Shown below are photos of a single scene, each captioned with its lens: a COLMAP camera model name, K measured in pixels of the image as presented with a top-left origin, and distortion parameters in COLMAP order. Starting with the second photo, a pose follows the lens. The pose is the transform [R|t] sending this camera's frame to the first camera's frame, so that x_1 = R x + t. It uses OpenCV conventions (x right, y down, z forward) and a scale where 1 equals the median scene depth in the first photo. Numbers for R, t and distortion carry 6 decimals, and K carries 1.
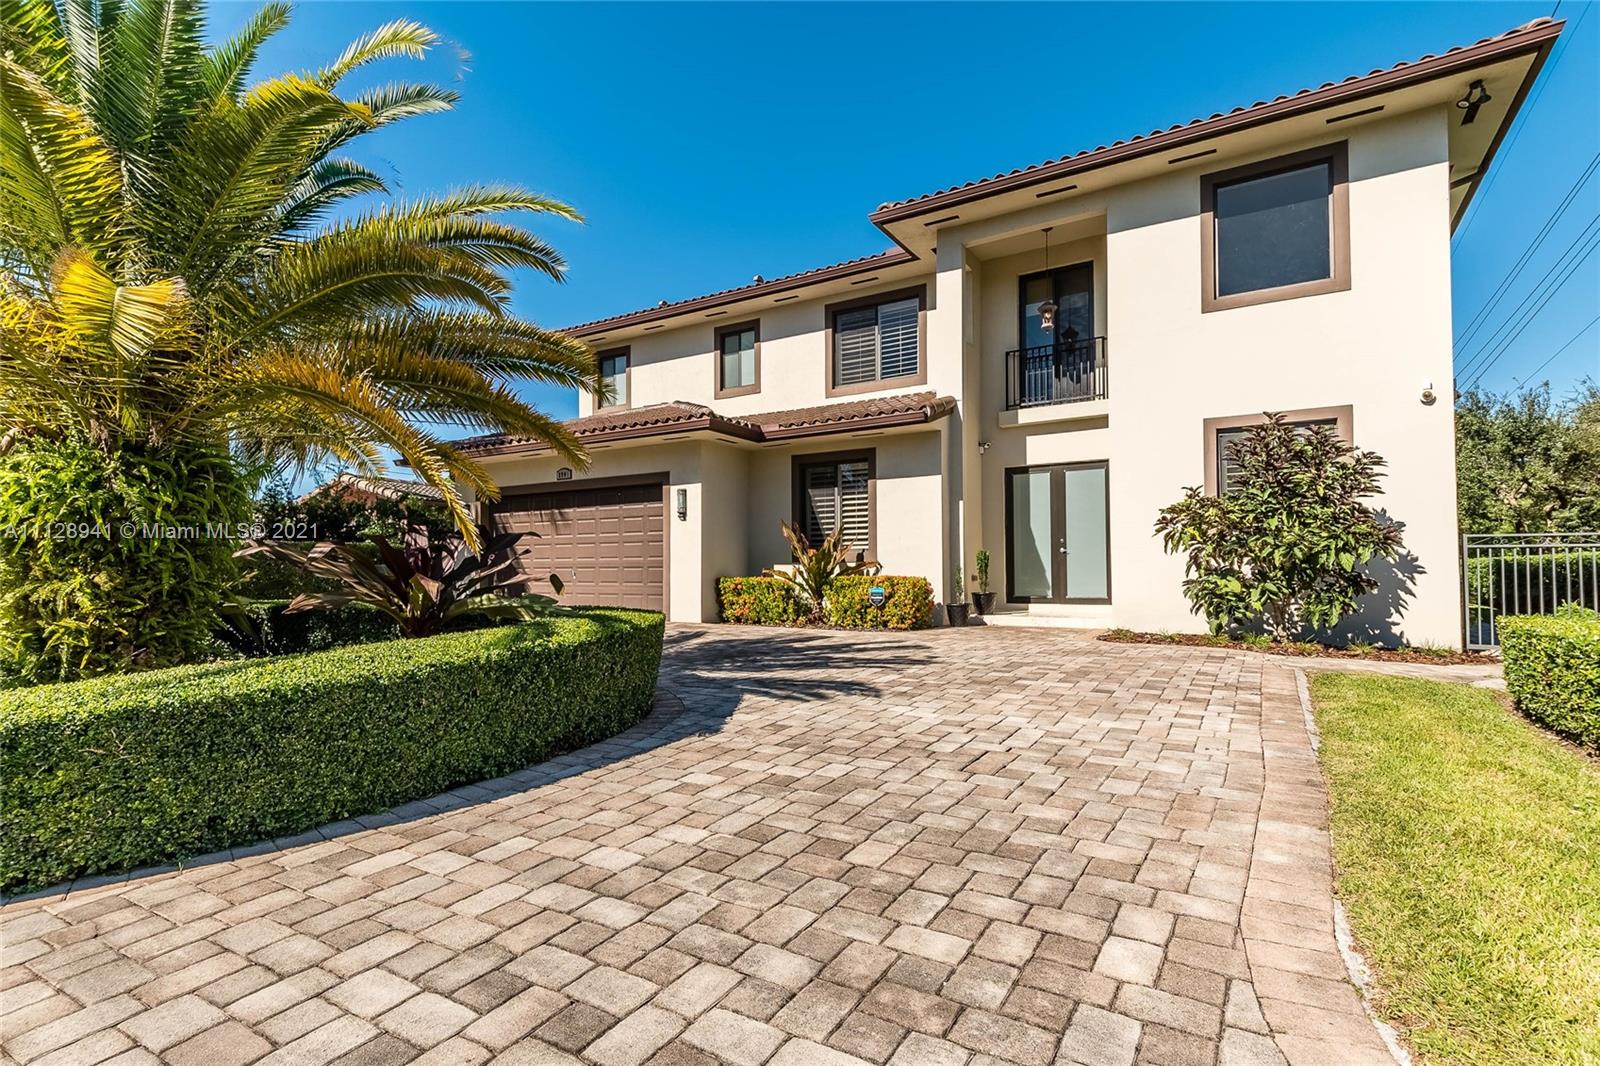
lens RADIAL K [[783.6, 0, 800.0], [0, 783.6, 533.0], [0, 0, 1]] dist [0.004312, -0.000087]
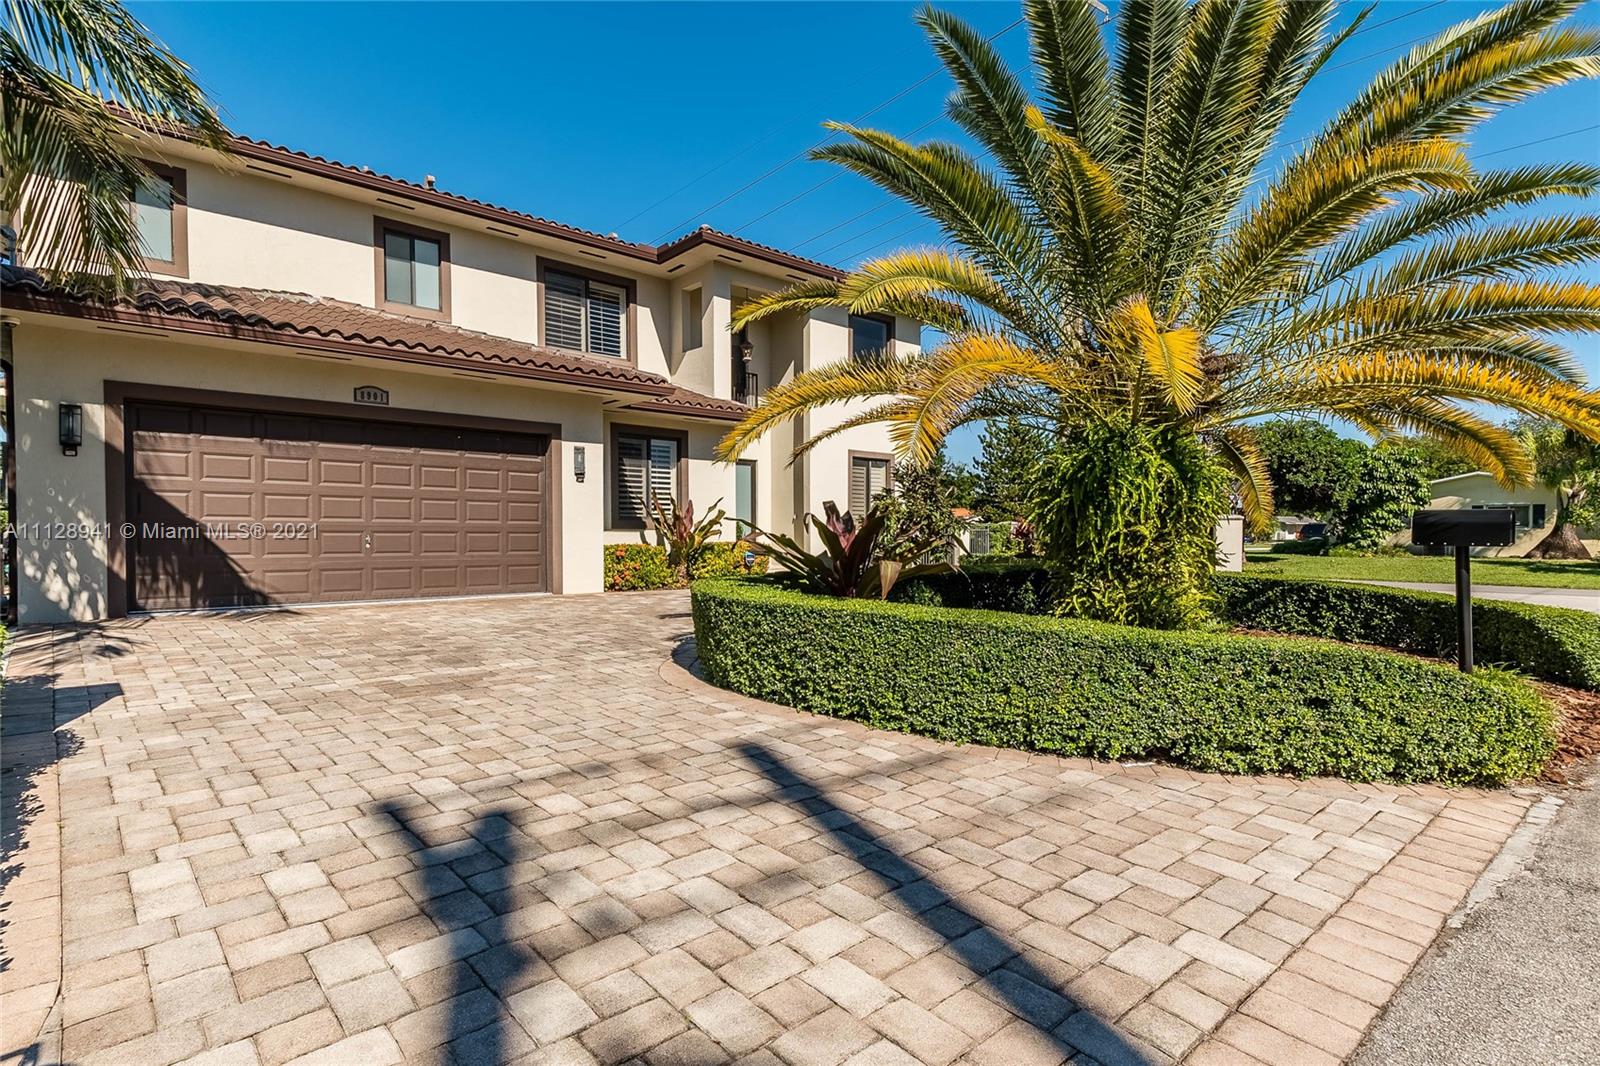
lens RADIAL K [[783.6, 0, 800.0], [0, 783.6, 533.0], [0, 0, 1]] dist [0.004312, -0.000087]
pose [[0.283451, 0.002878, 0.958982, -0.977600], [-0.049539, 0.998704, 0.011645, 0.020514], [-0.957706, -0.050808, 0.283226, 0.511572]]
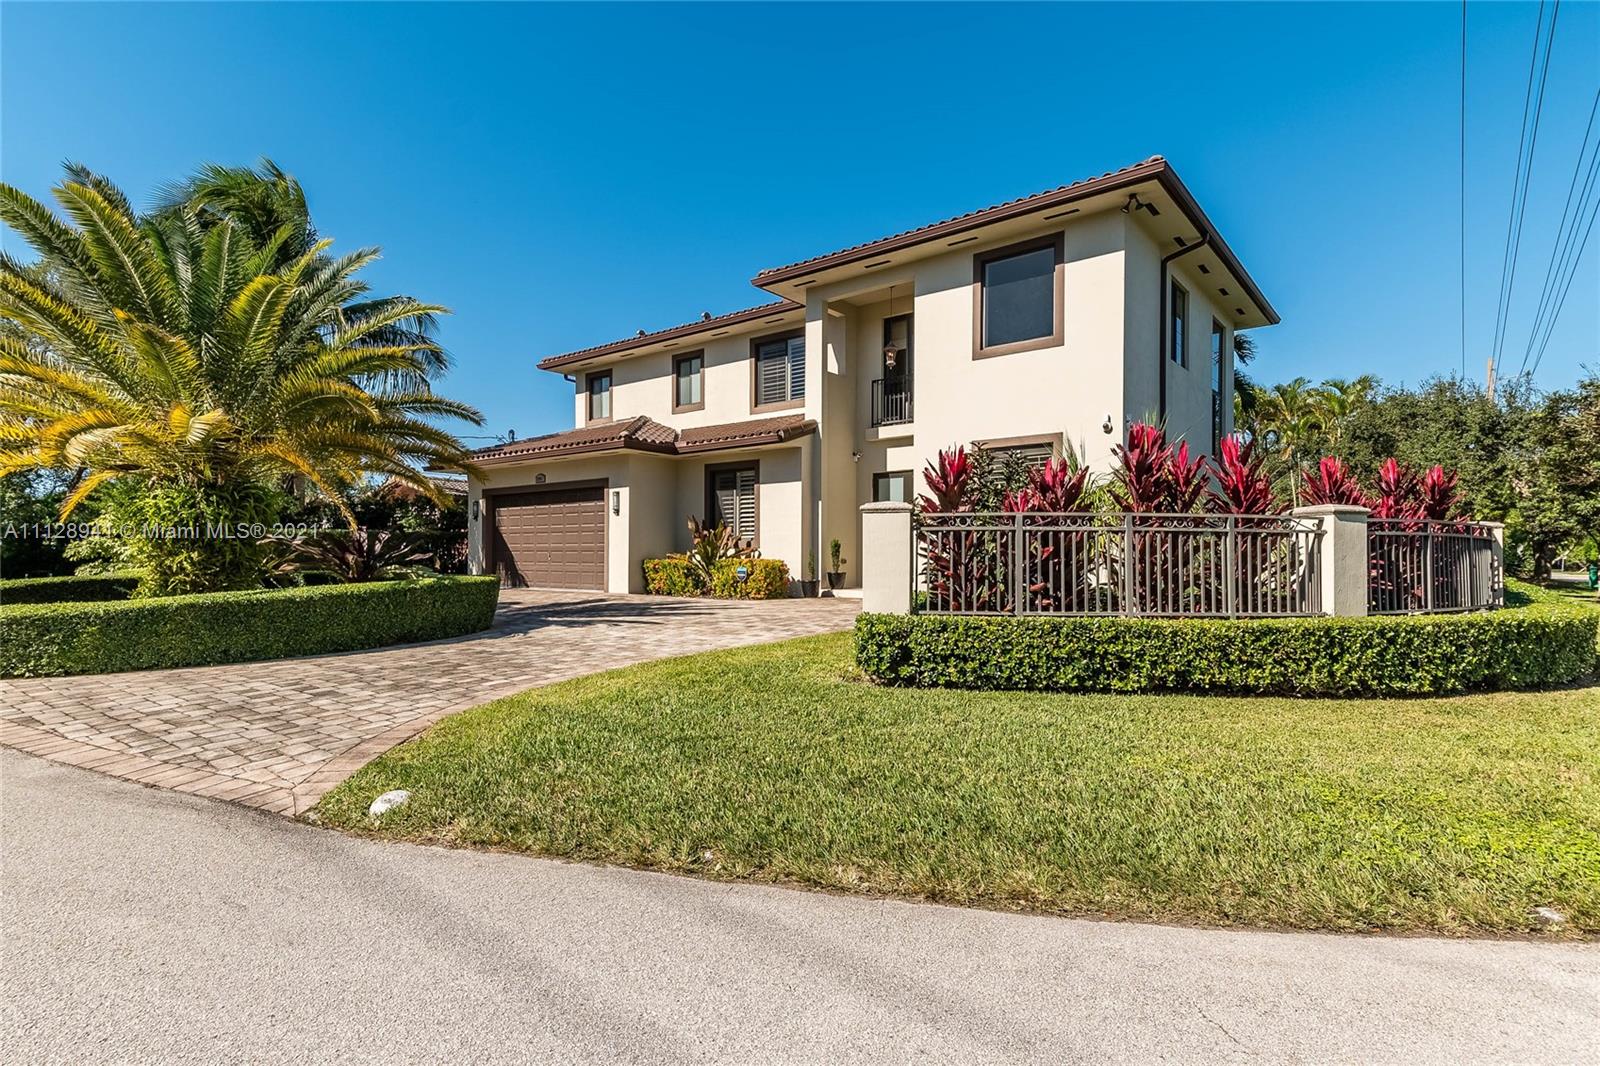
lens RADIAL K [[802.2, 0, 800.0], [0, 802.2, 533.0], [0, 0, 1]] dist [-0.000528, -0.000598]
pose [[0.993644, 0.004369, -0.112484, 0.315116], [-0.002099, 0.999792, 0.020289, -0.014953], [0.112549, -0.019924, 0.993446, -0.307107]]
